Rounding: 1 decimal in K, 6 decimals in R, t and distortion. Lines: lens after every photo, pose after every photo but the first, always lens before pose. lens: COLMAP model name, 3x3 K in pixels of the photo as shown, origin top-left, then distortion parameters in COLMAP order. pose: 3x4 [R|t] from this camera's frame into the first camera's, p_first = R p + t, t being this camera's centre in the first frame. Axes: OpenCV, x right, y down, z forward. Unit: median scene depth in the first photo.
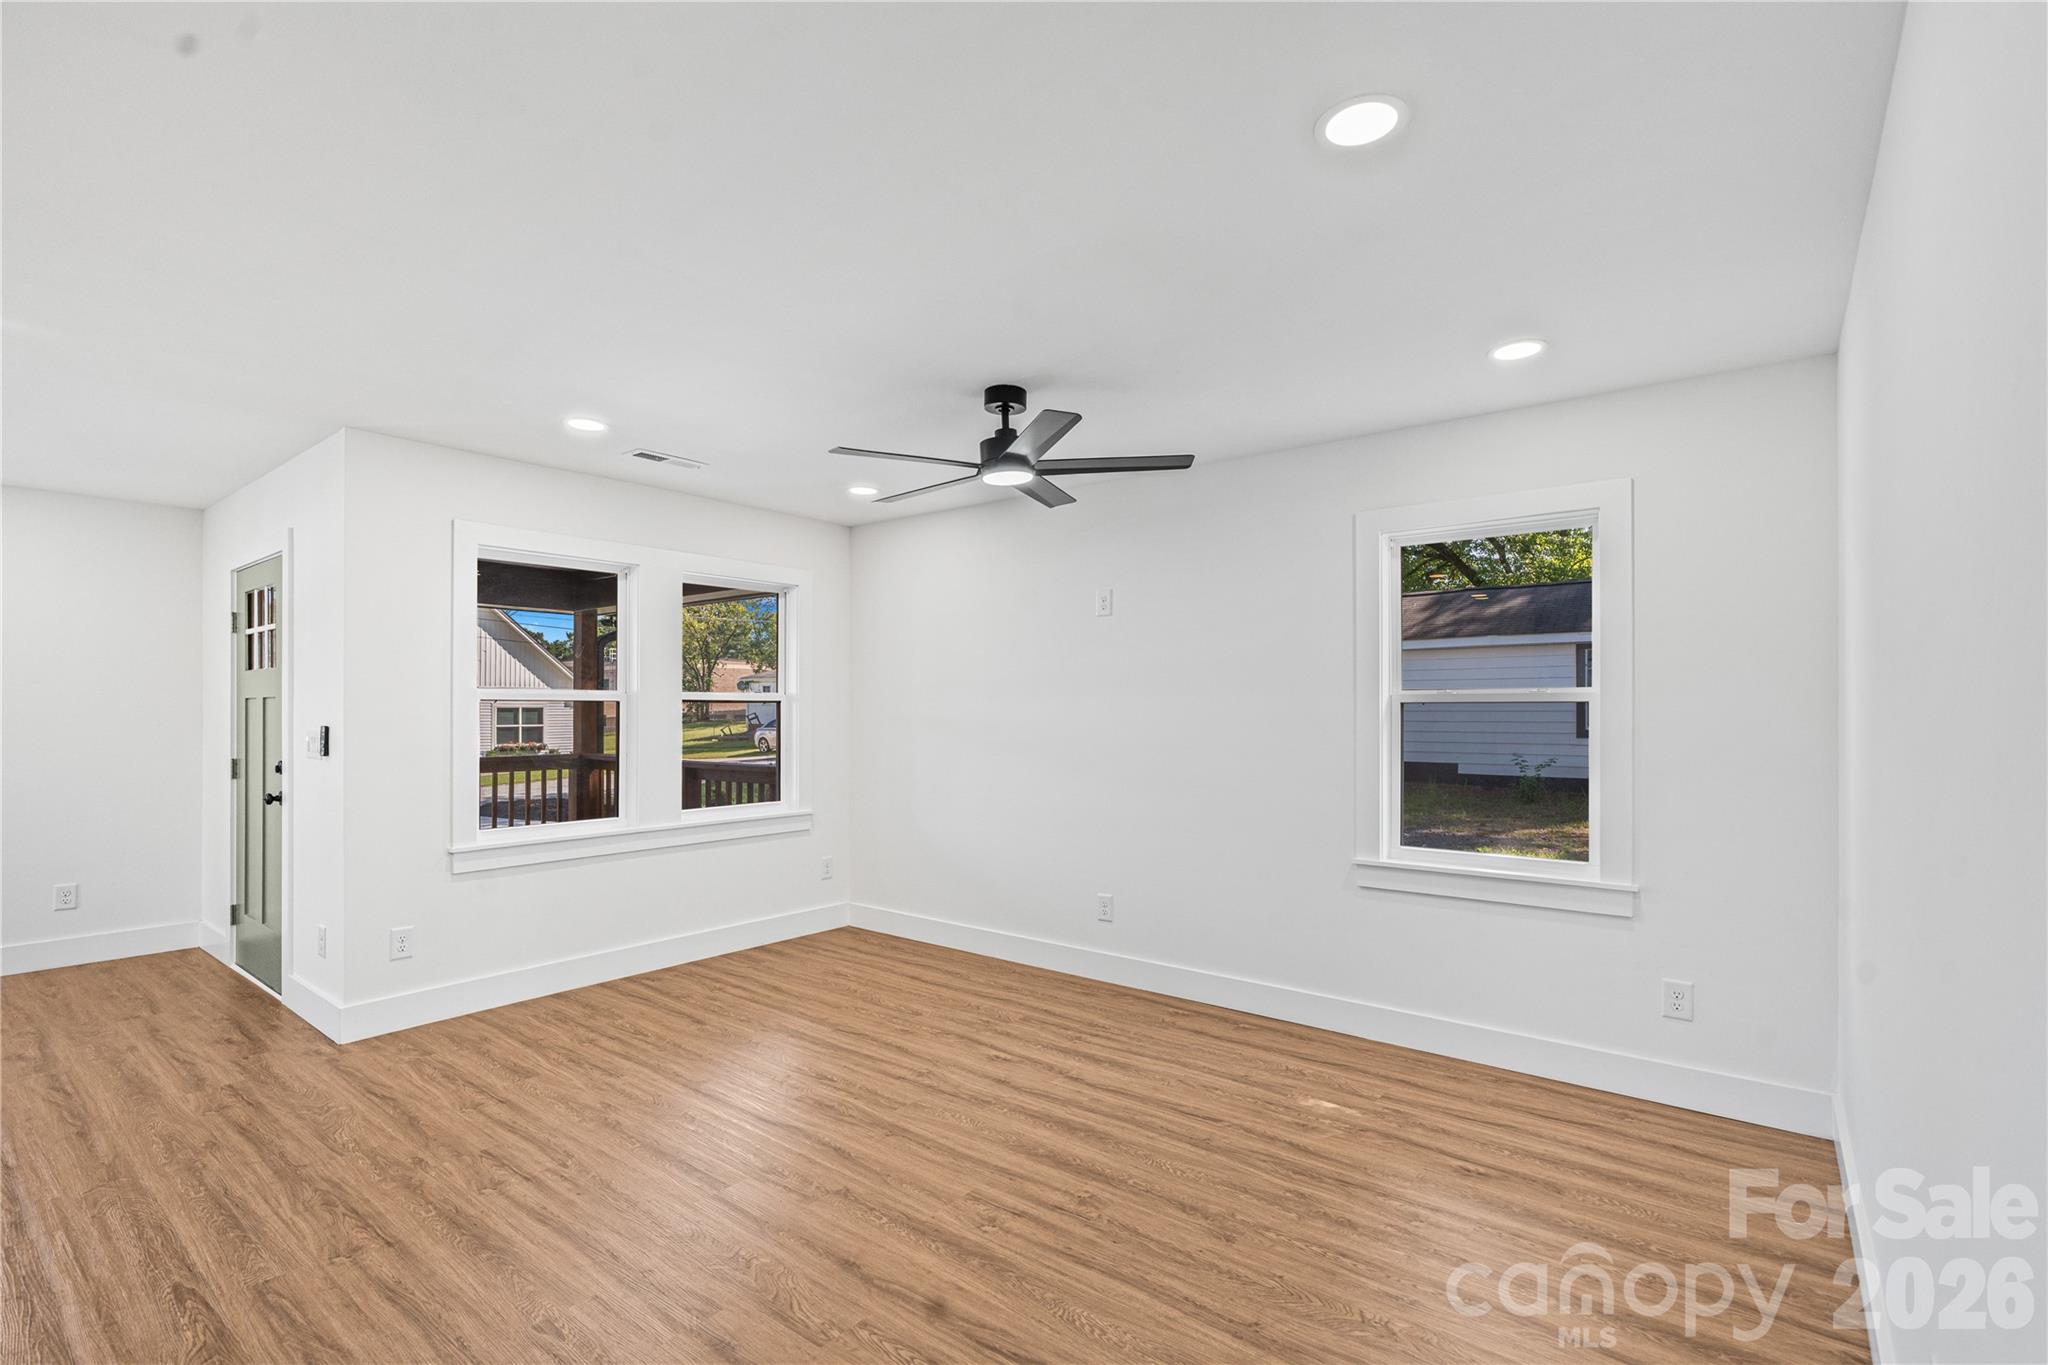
lens RADIAL K [[925.0, 0, 1018.0], [0, 925.0, 709.8], [0, 0, 1]] dist [-0.003392, -0.000256]
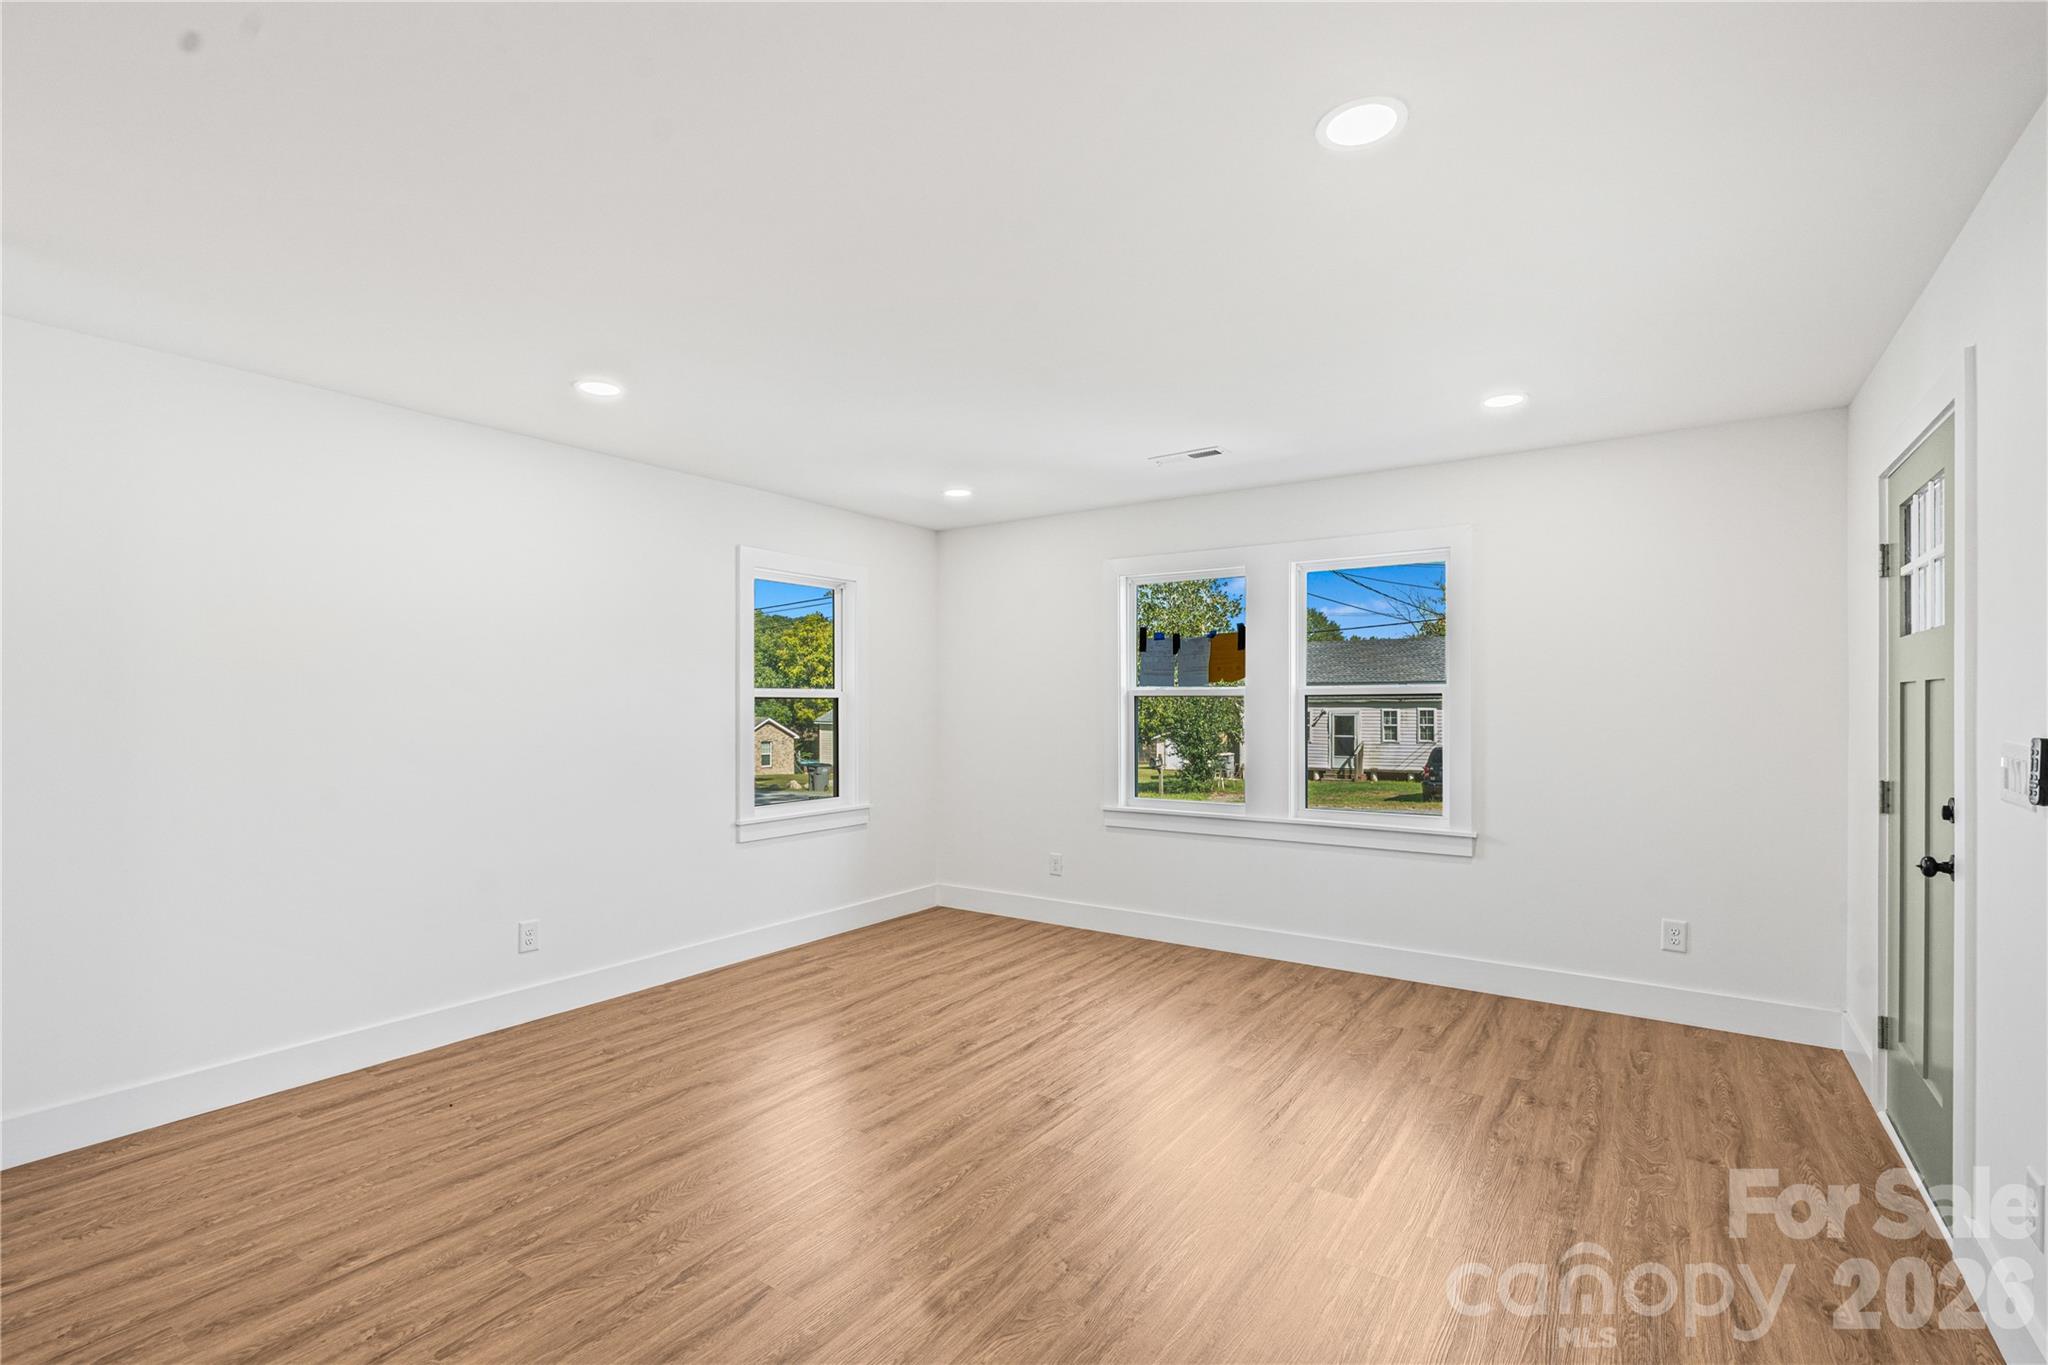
lens RADIAL K [[937.2, 0, 1021.6], [0, 937.2, 706.1], [0, 0, 1]] dist [-0.000419, 0.000134]
pose [[0.070001, 0.002731, -0.997543, -0.328313], [0.002199, 0.999993, 0.002892, -0.000350], [0.997544, -0.002396, 0.069995, 0.471289]]
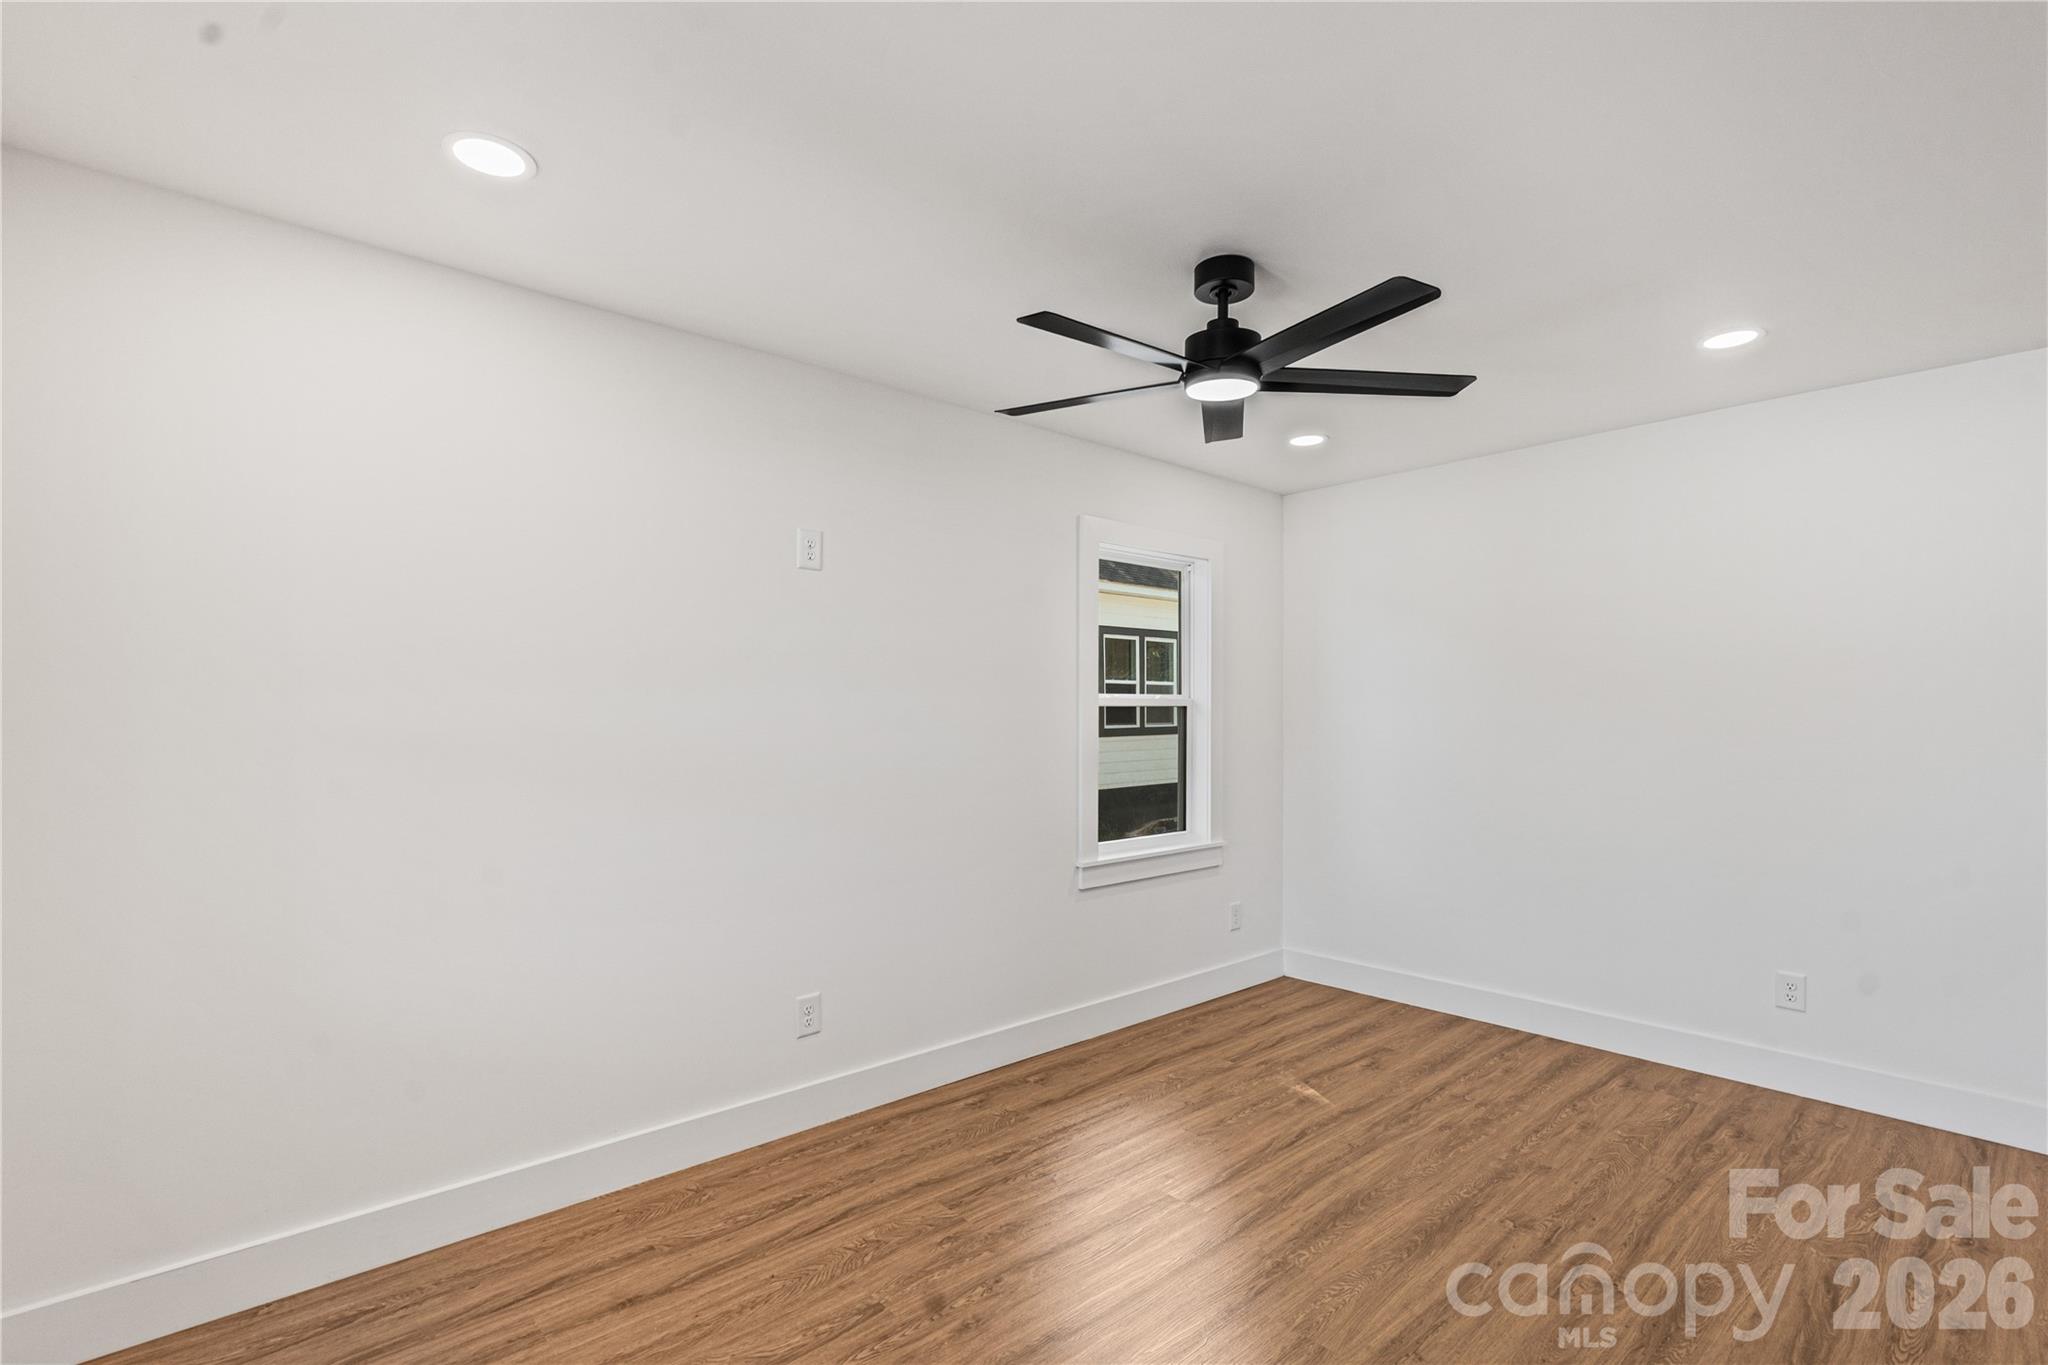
lens RADIAL K [[956.5, 0, 1018.0], [0, 956.5, 690.8], [0, 0, 1]] dist [-0.001297, 0.000168]
pose [[0.170796, 0.025139, 0.984986, -0.655129], [0.000075, 0.999674, -0.025527, 0.004013], [-0.985306, 0.004434, 0.170738, 0.878250]]
